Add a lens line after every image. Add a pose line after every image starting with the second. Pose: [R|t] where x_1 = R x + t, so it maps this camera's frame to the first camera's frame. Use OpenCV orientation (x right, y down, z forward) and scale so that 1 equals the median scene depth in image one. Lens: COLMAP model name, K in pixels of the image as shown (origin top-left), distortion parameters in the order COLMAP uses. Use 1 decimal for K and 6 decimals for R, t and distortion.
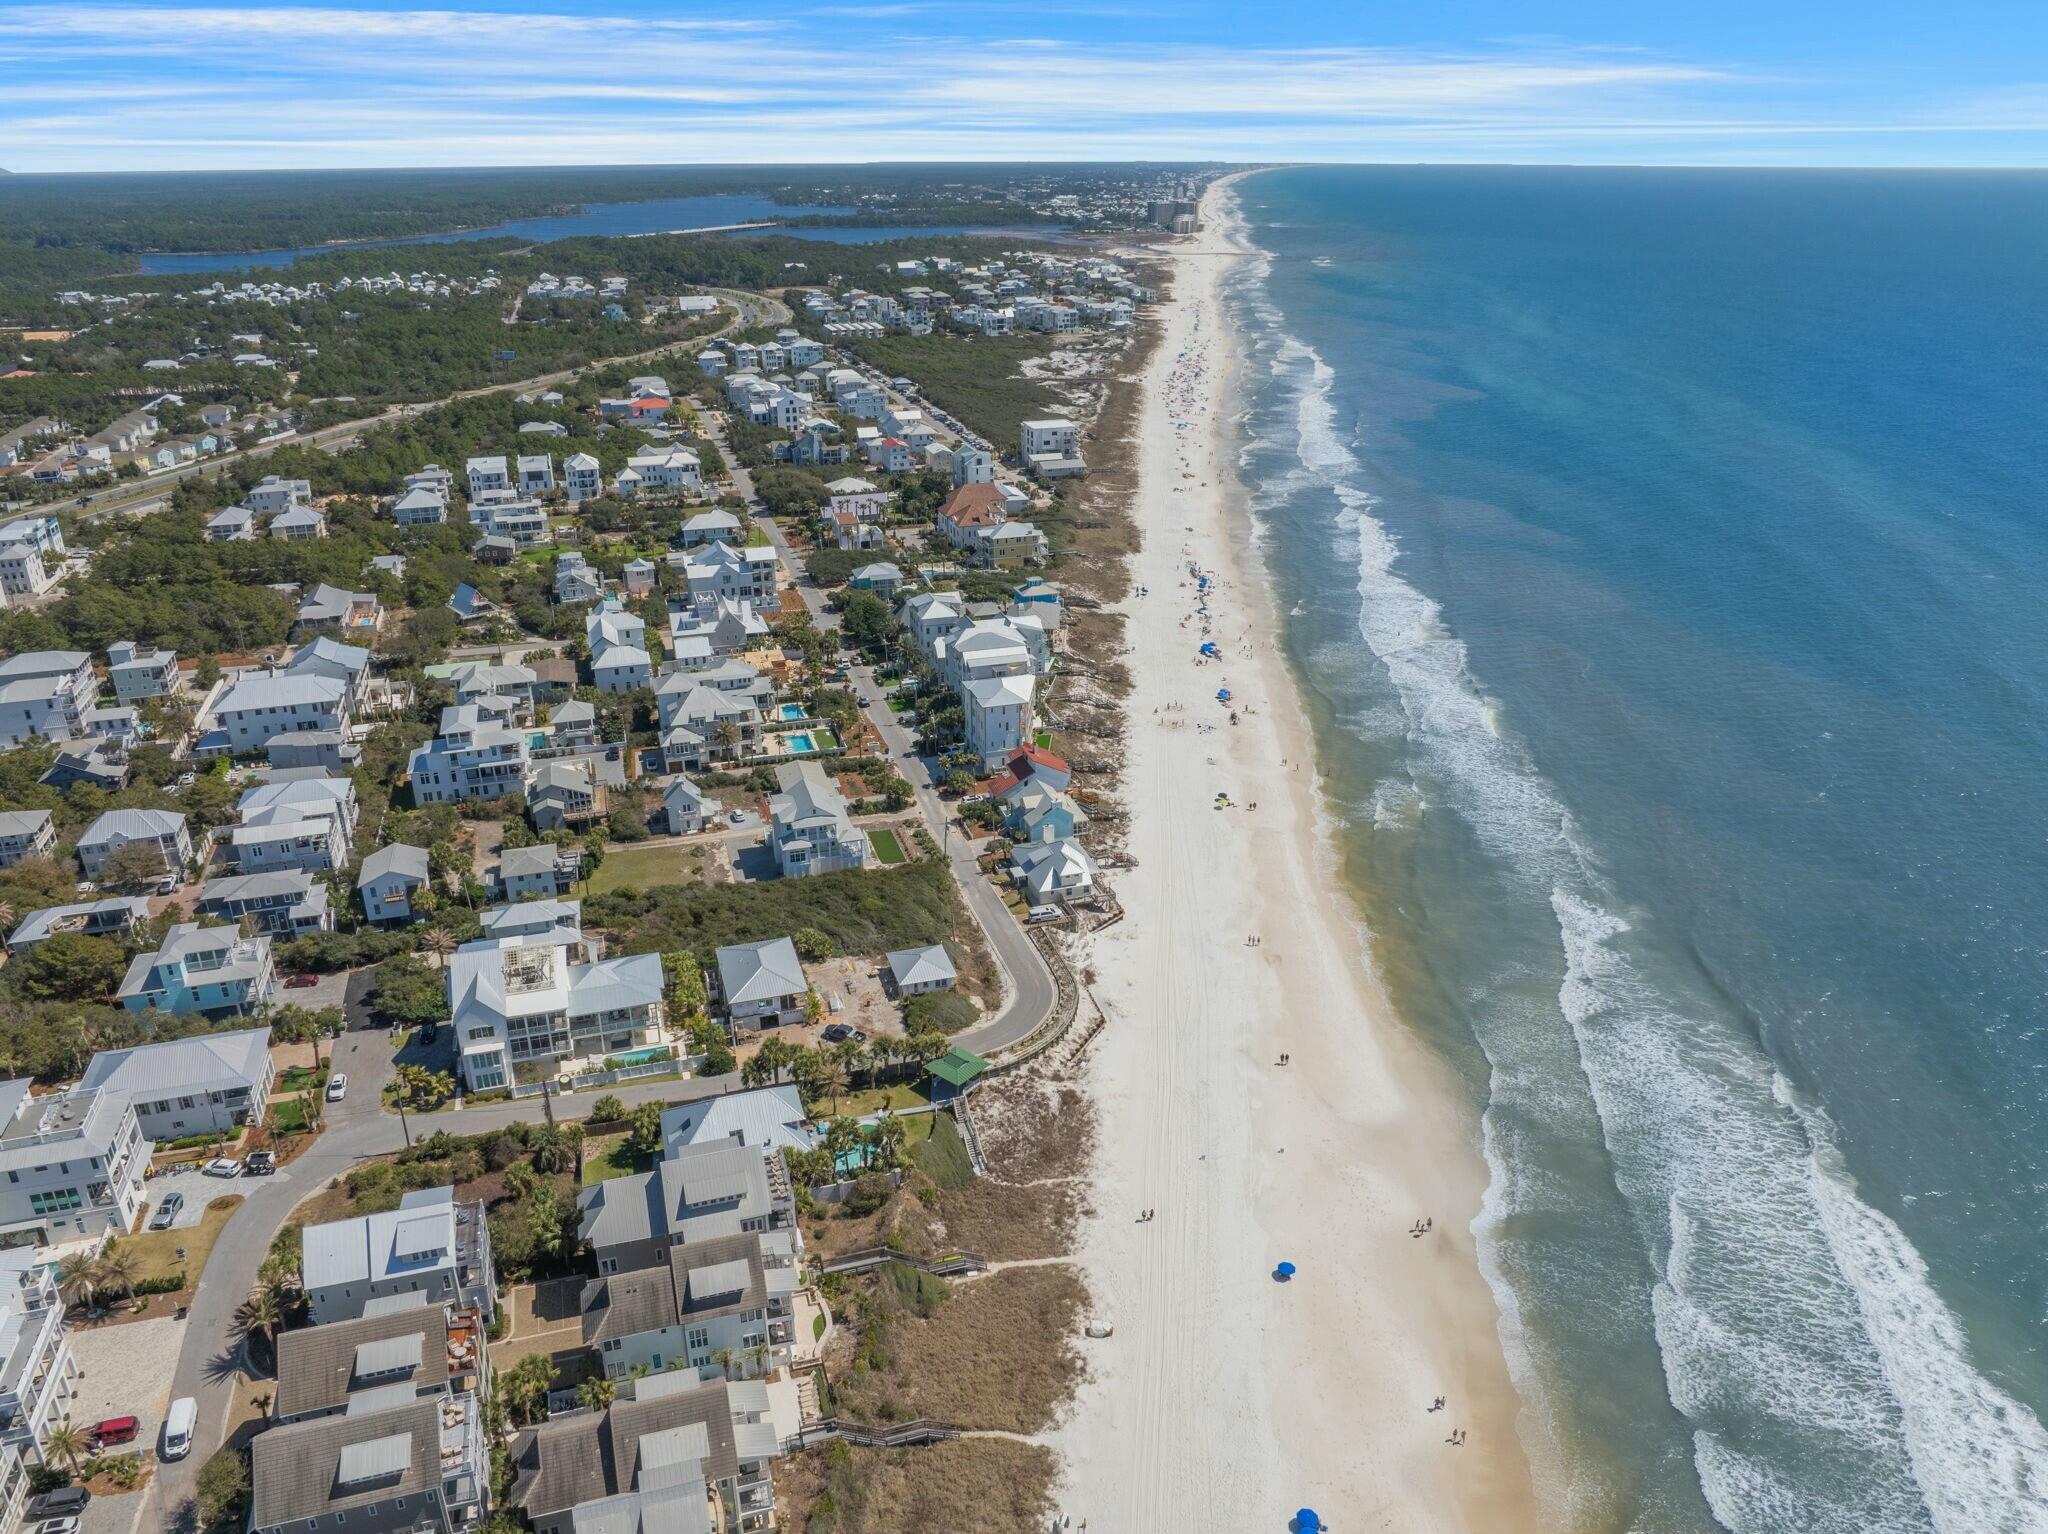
lens RADIAL K [[1451.8, 0, 1030.3], [0, 1451.8, 766.8], [0, 0, 1]] dist [-0.036221, -0.002207]
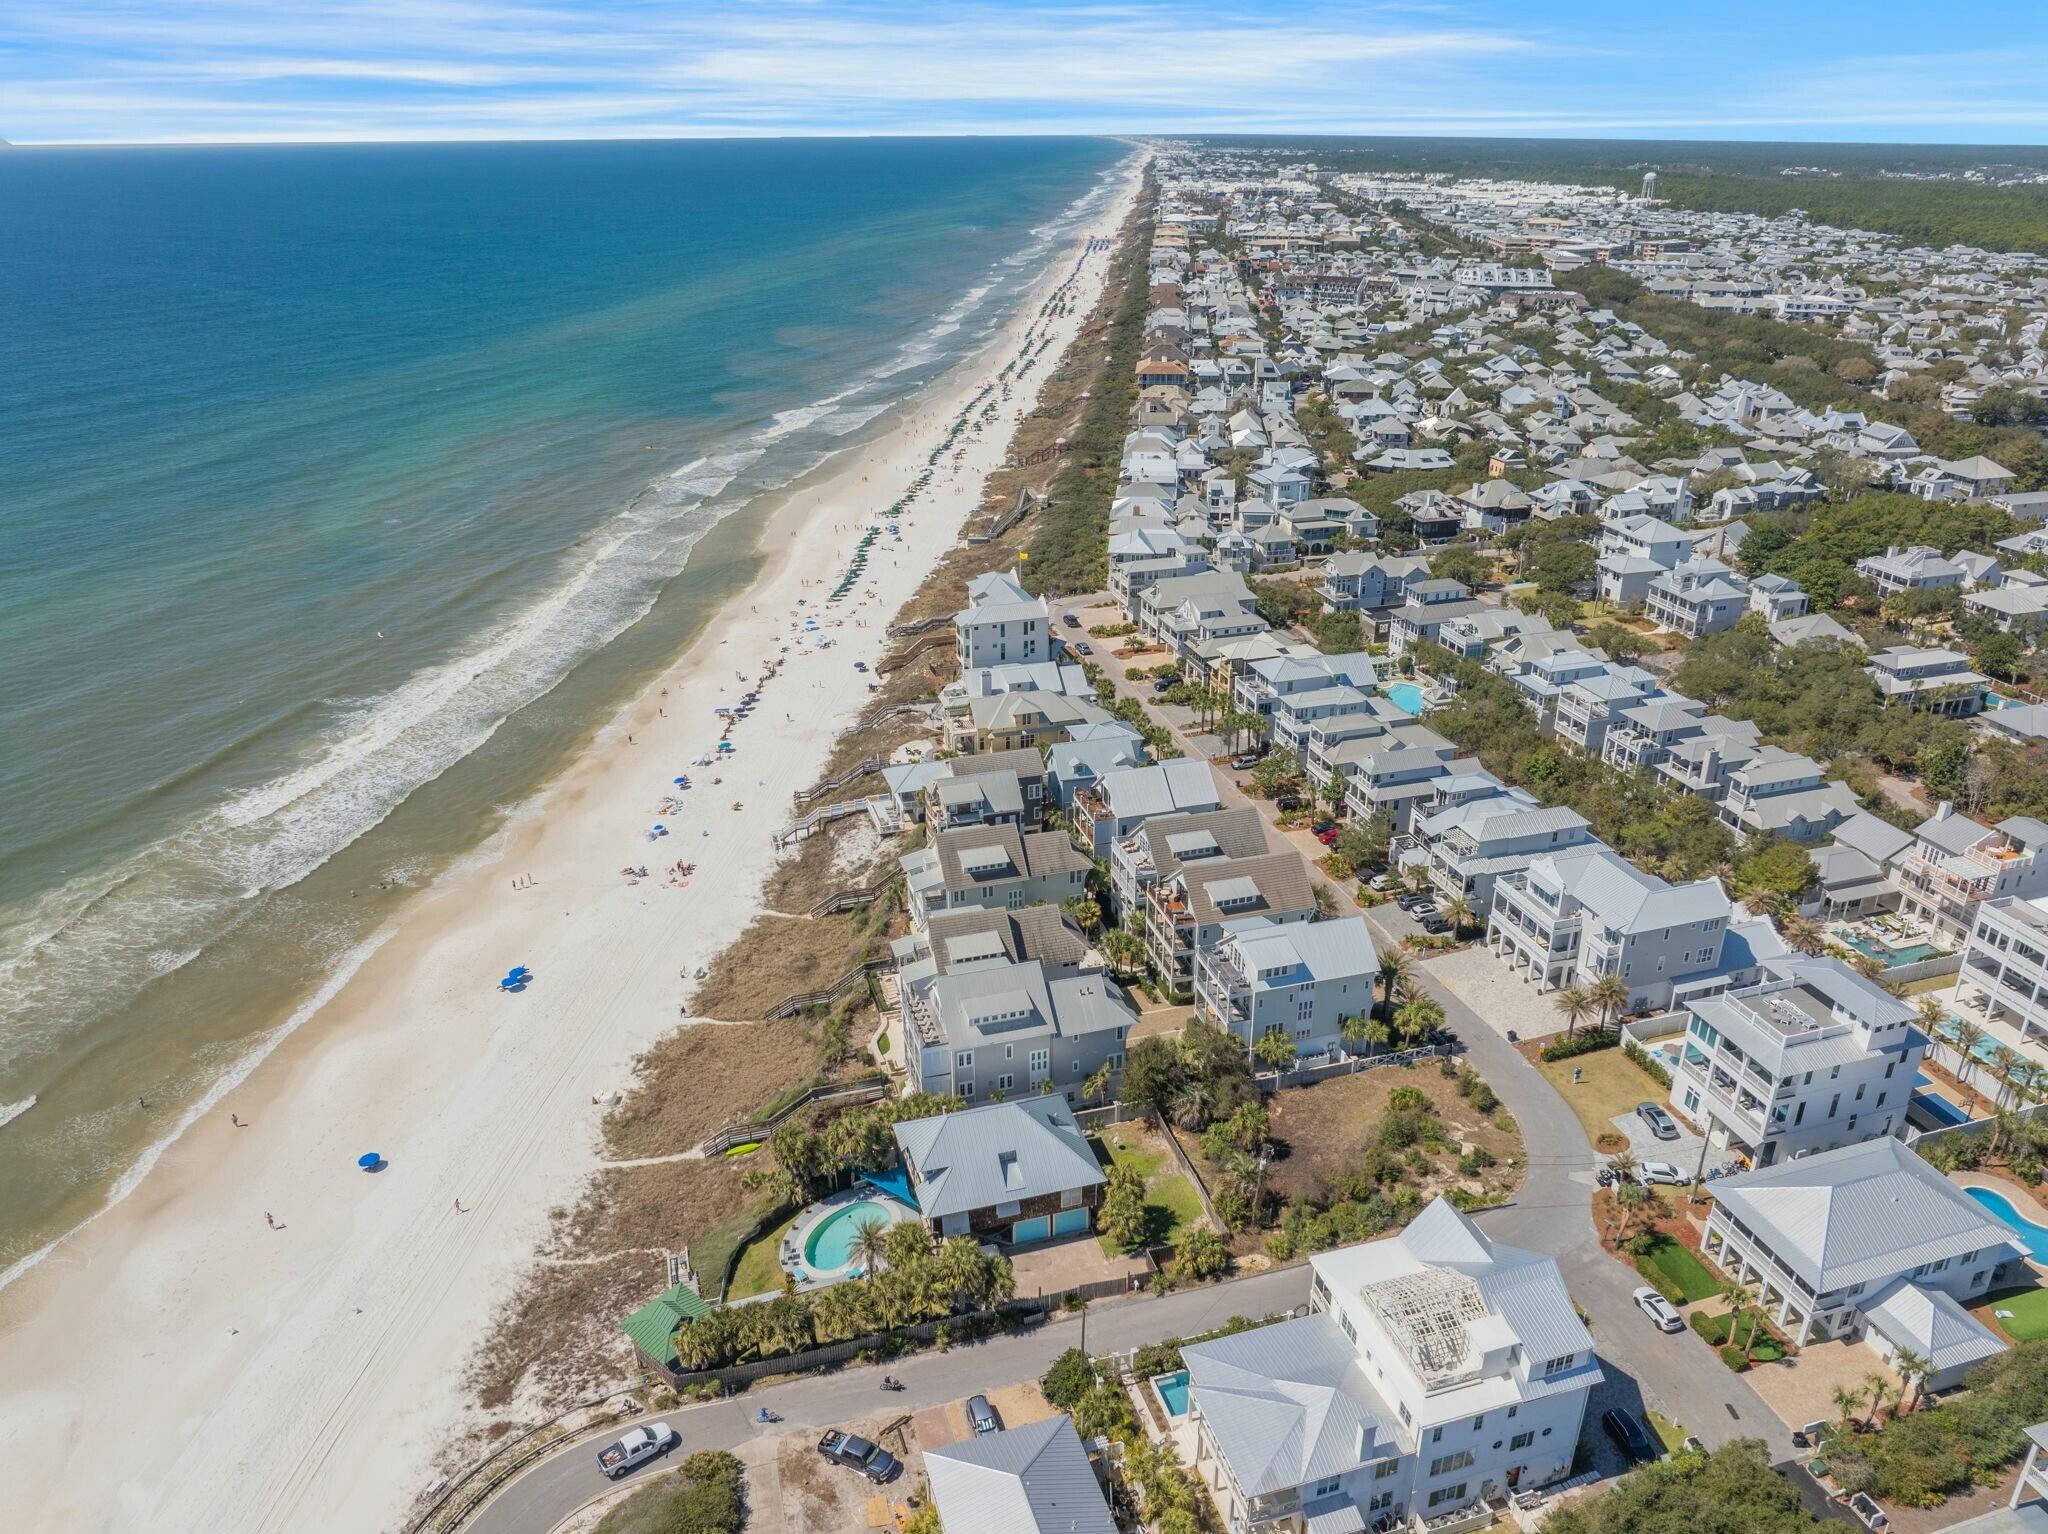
lens RADIAL K [[1448.4, 0, 1029.0], [0, 1448.4, 764.6], [0, 0, 1]] dist [-0.050716, 0.021555]
pose [[-0.999895, 0.002519, 0.014274, -0.240231], [0.012218, 0.676385, 0.736447, -0.457175], [-0.007800, 0.736544, -0.676345, 1.403140]]
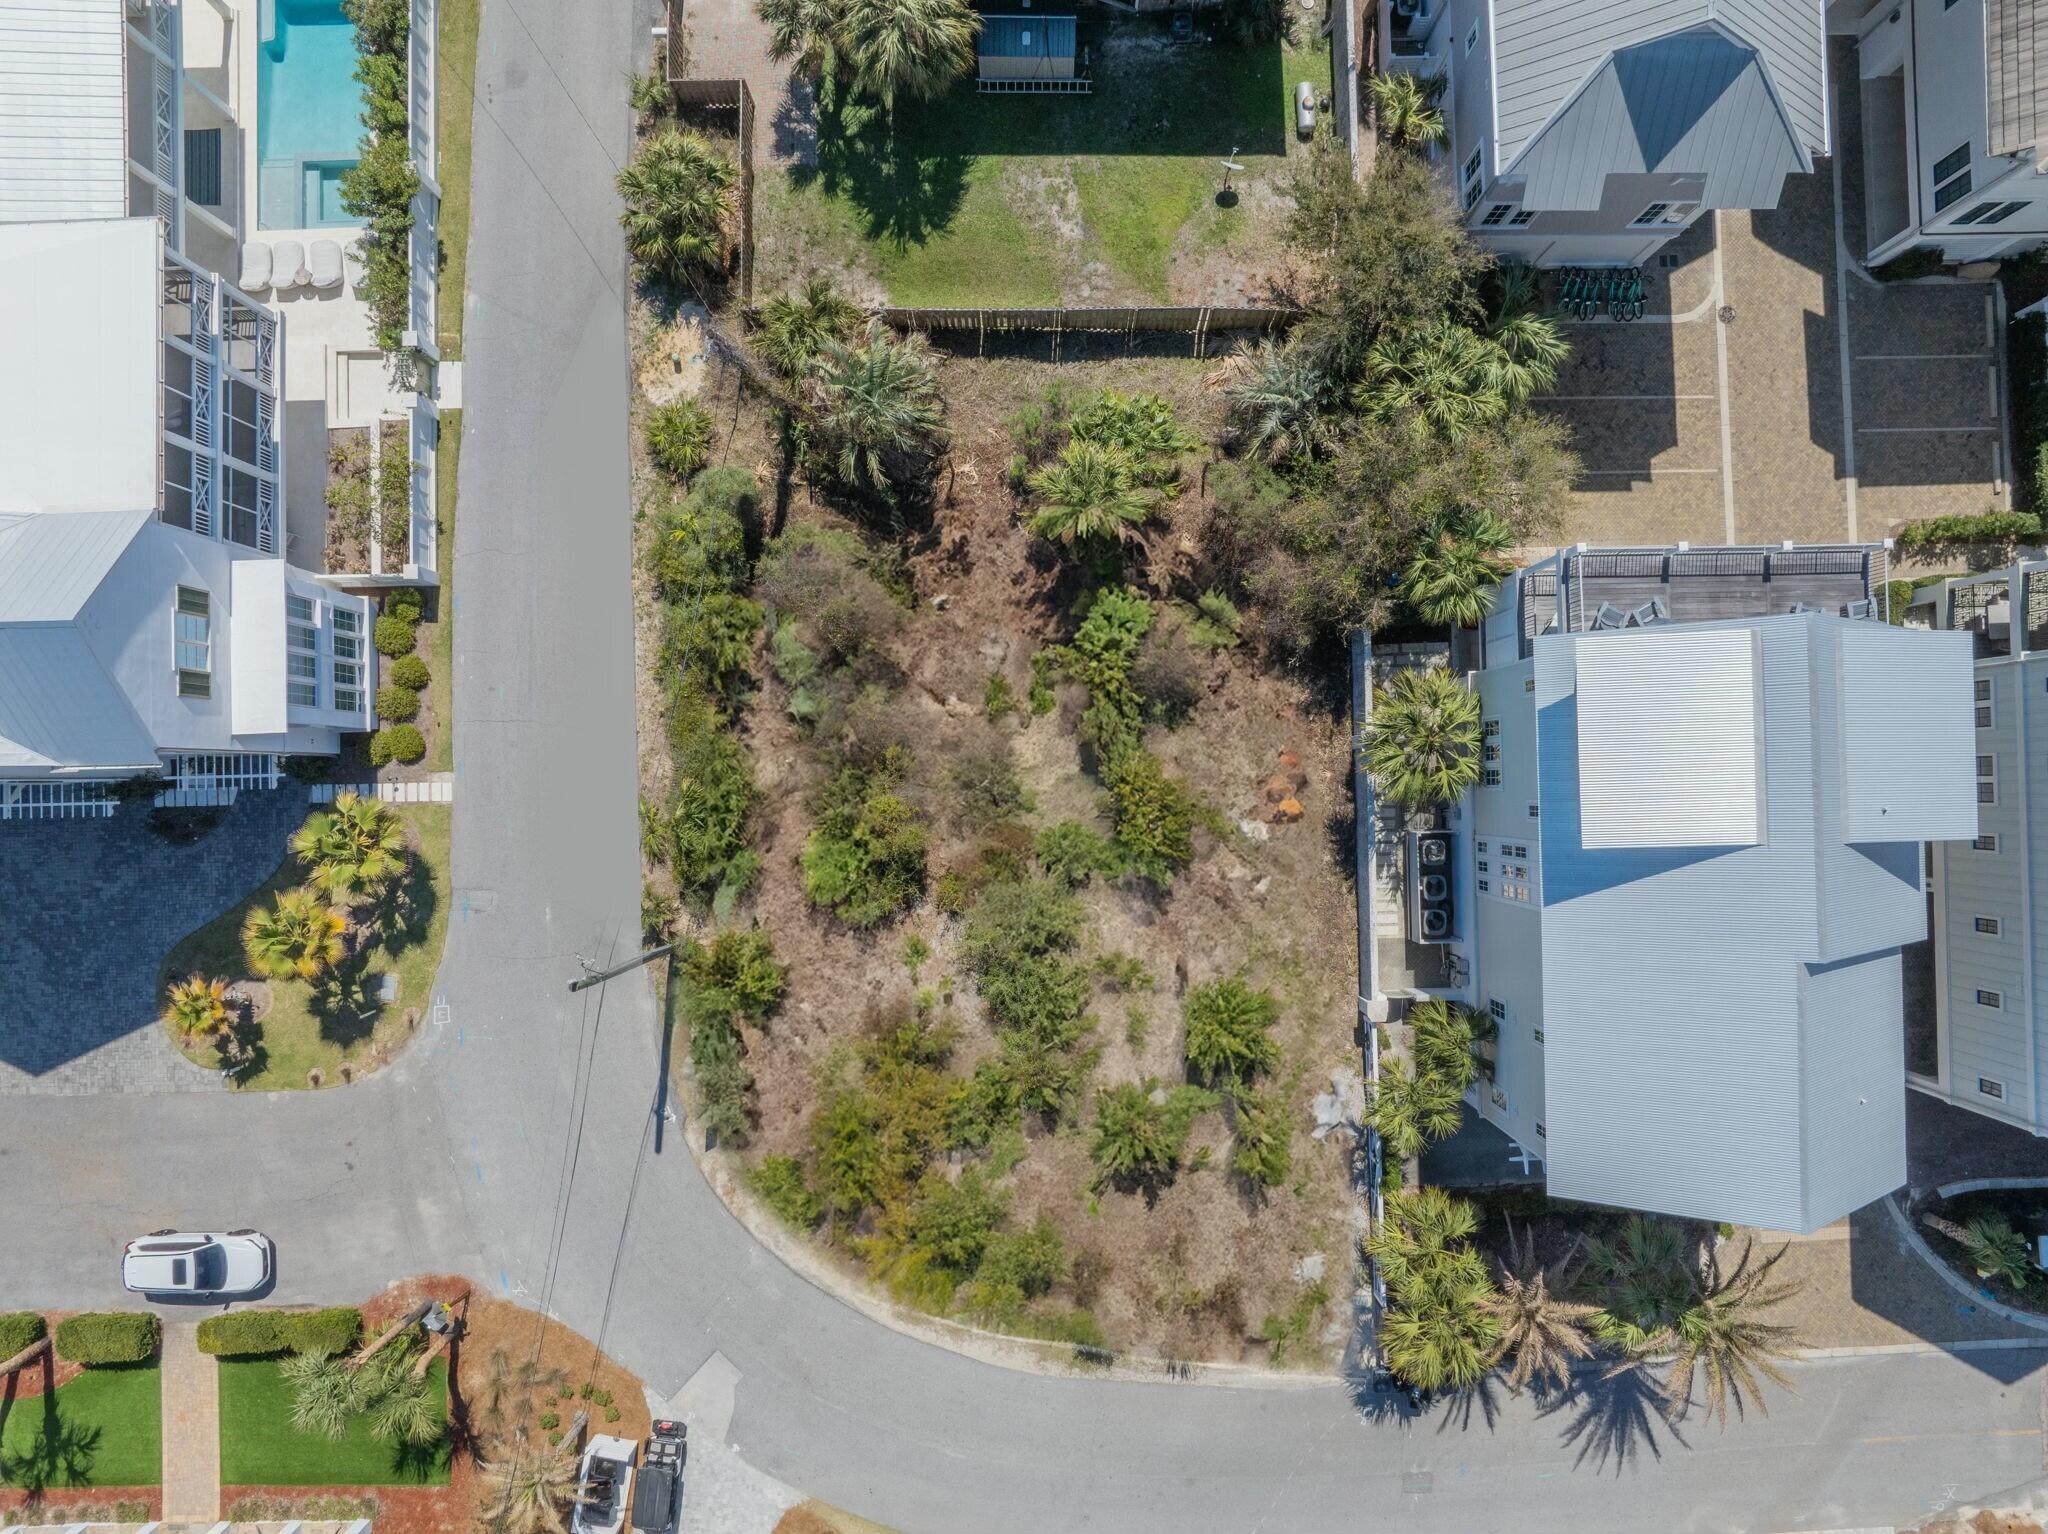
lens RADIAL K [[1451.8, 0, 1030.3], [0, 1451.8, 766.8], [0, 0, 1]] dist [-0.036221, -0.002207]
pose [[0.276333, -0.960975, 0.012967, -0.406122], [0.383345, 0.122585, 0.915434, 0.046132], [-0.881298, -0.247994, 0.402259, 0.889661]]
